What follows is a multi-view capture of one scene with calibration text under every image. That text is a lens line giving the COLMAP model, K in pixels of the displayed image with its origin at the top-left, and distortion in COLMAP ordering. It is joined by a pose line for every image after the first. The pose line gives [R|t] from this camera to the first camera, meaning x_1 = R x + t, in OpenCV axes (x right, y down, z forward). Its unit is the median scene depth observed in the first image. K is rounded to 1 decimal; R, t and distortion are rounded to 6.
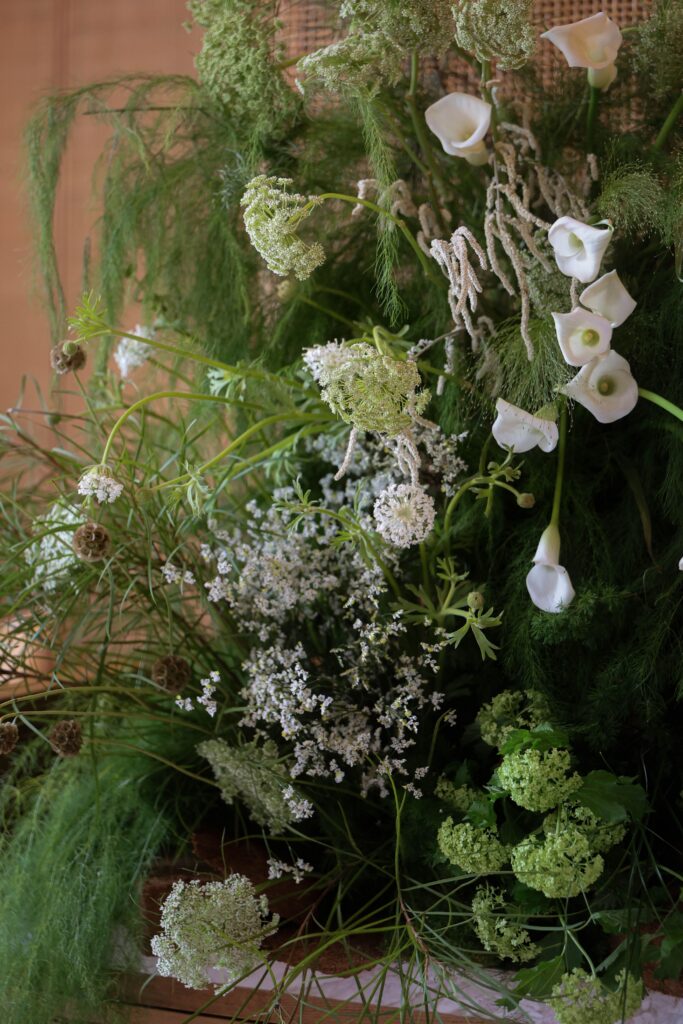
lens RADIAL K [[2130.9, 0, 341.5], [0, 2130.9, 512.0], [0, 0, 1]] dist [-0.037583, -0.632744]
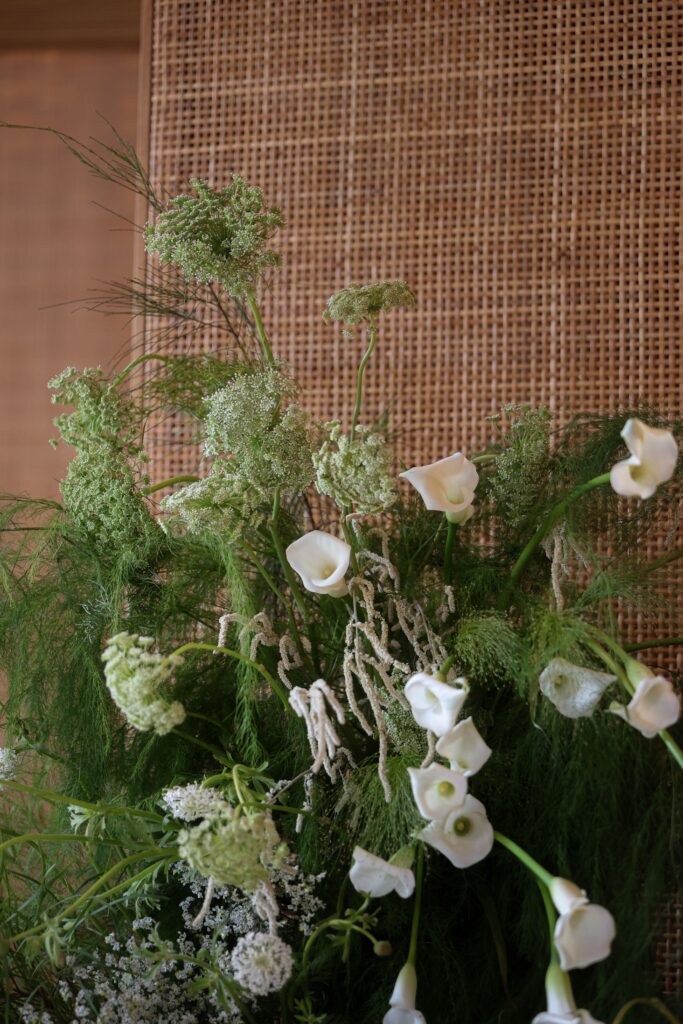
lens RADIAL K [[2130.9, 0, 341.5], [0, 2130.9, 512.0], [0, 0, 1]] dist [-0.037583, -0.632744]
pose [[0.998150, 0.009839, 0.060001, 0.004619], [-0.003698, 0.994817, -0.101613, -0.106696], [-0.060690, 0.101203, 0.993013, -0.018788]]
